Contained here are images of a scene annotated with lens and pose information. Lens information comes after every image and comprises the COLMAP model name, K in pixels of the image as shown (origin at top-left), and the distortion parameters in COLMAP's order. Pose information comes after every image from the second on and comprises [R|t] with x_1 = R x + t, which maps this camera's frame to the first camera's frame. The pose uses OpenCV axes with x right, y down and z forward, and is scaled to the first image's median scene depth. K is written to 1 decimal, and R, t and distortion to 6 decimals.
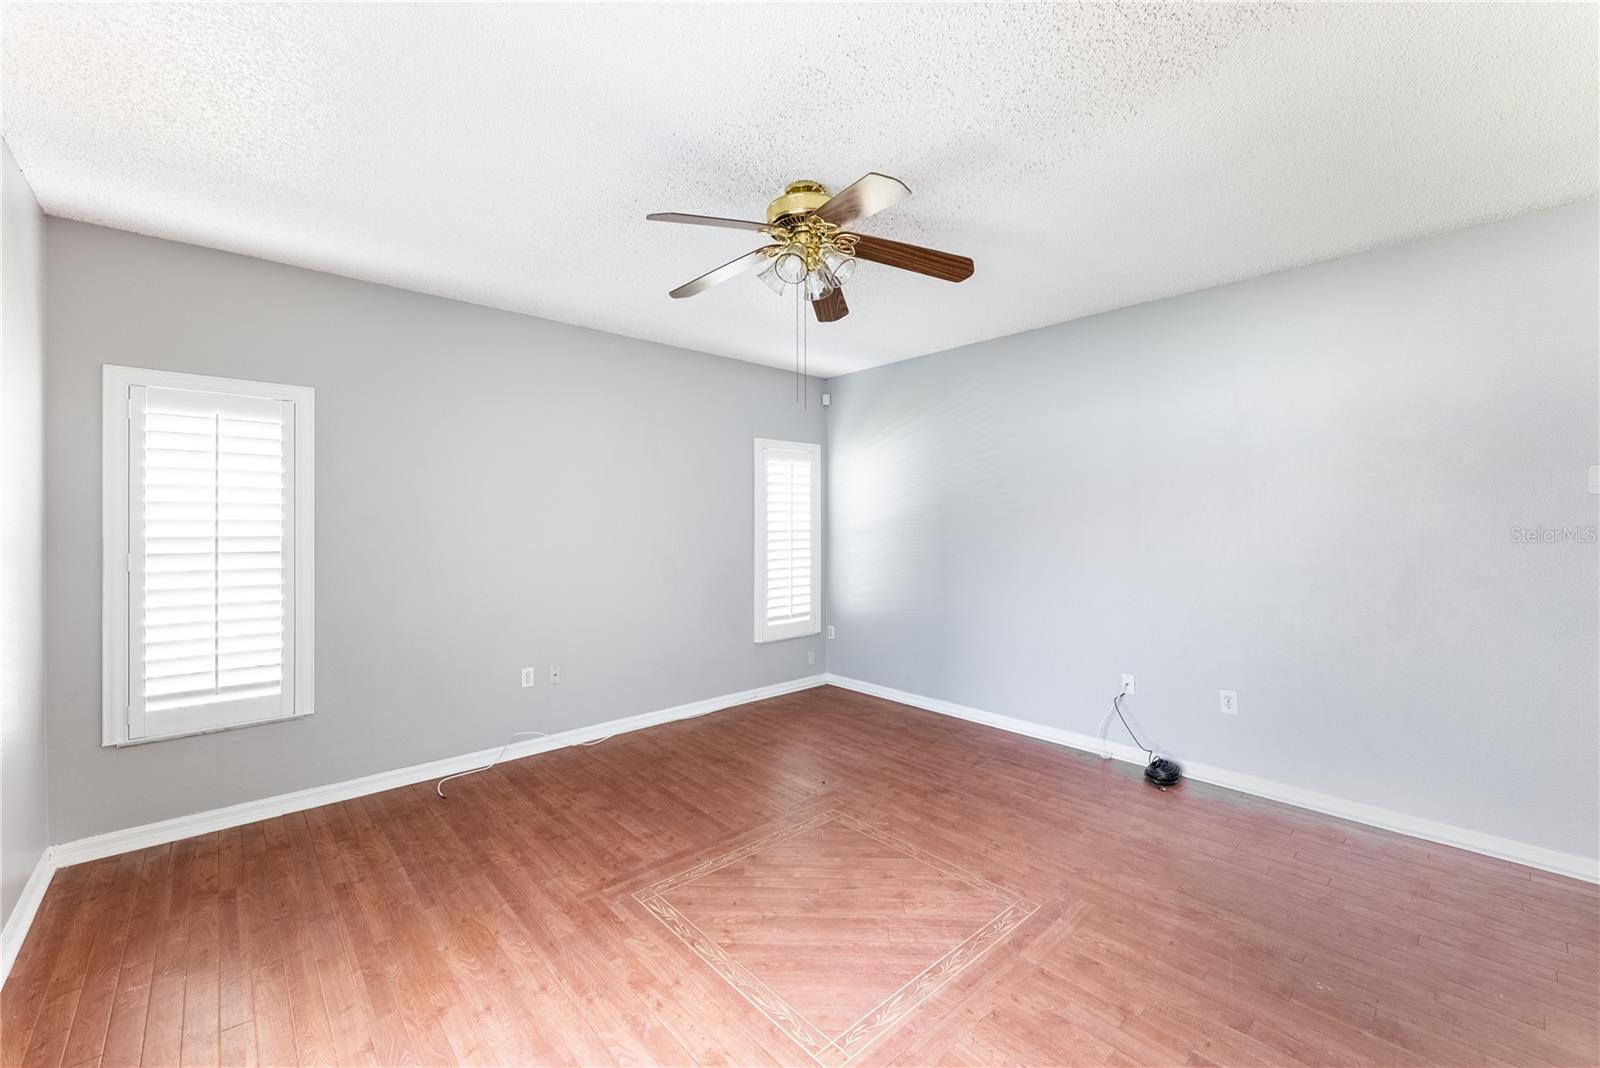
lens RADIAL K [[645.7, 0, 798.5], [0, 645.7, 537.0], [0, 0, 1]] dist [-0.001897, 0.000127]
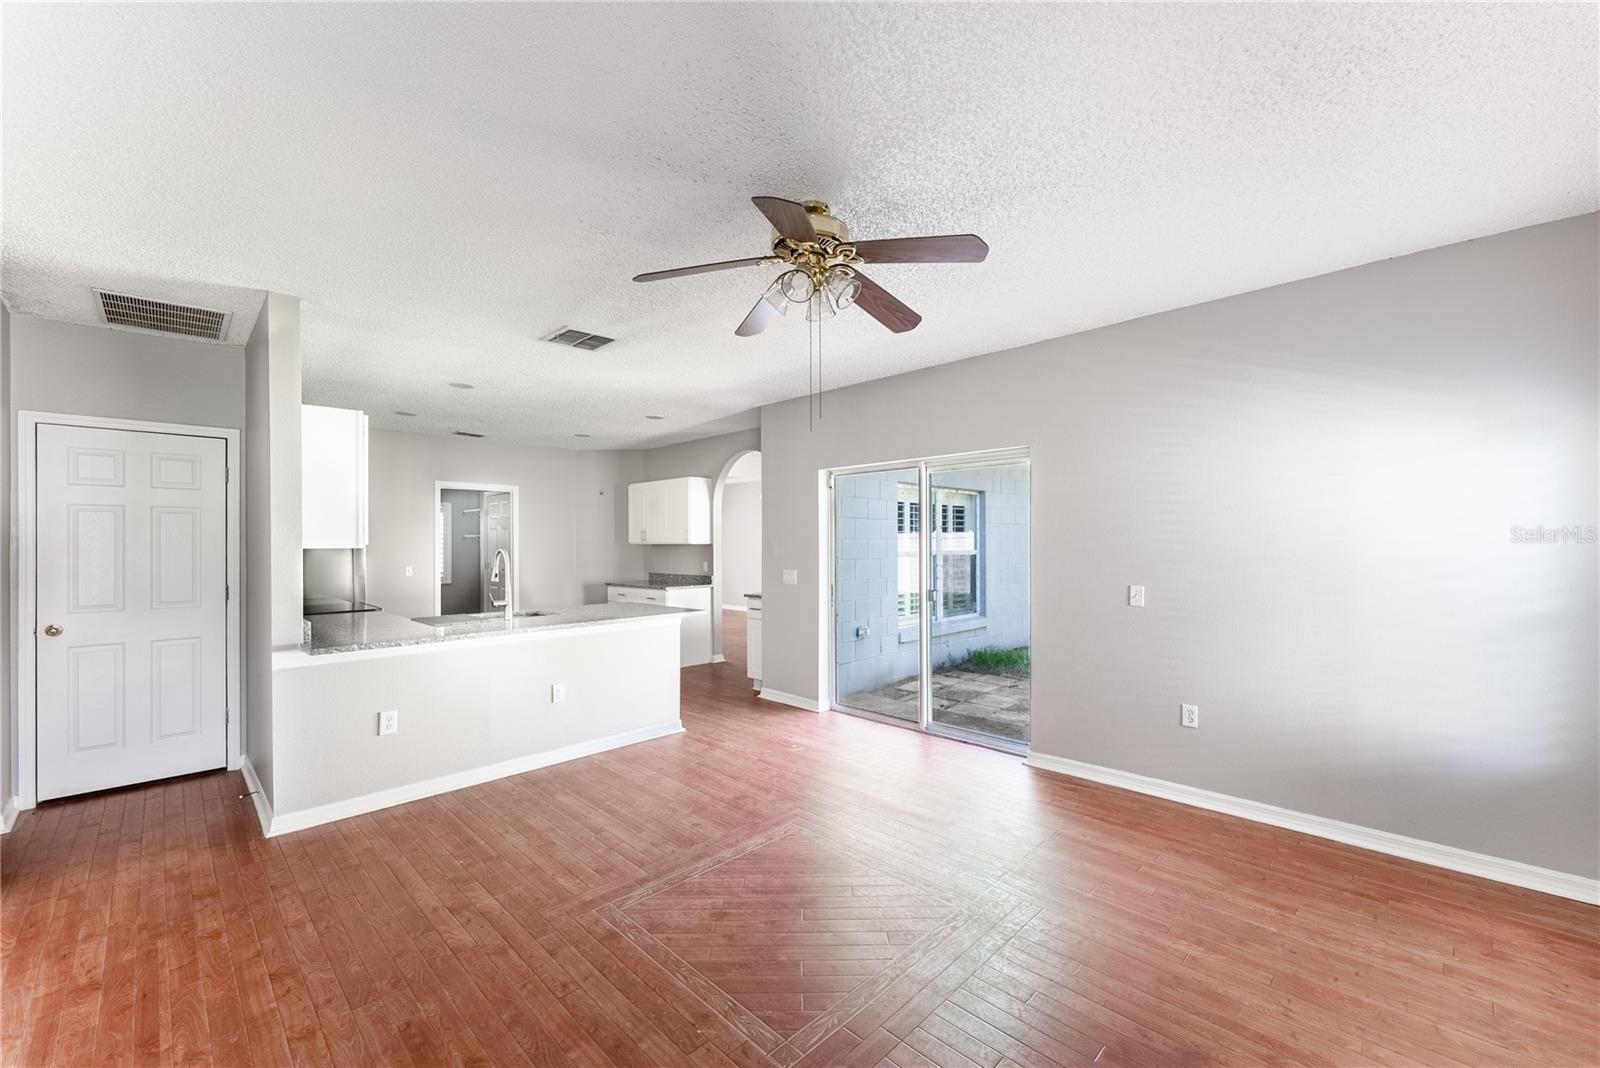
lens RADIAL K [[645.7, 0, 803.4], [0, 645.7, 536.5], [0, 0, 1]] dist [-0.001897, 0.000127]
pose [[-0.998139, 0.009490, -0.060238, 0.086589], [0.008384, 0.999792, 0.018584, -0.054164], [0.060402, 0.018044, -0.998011, 2.005884]]
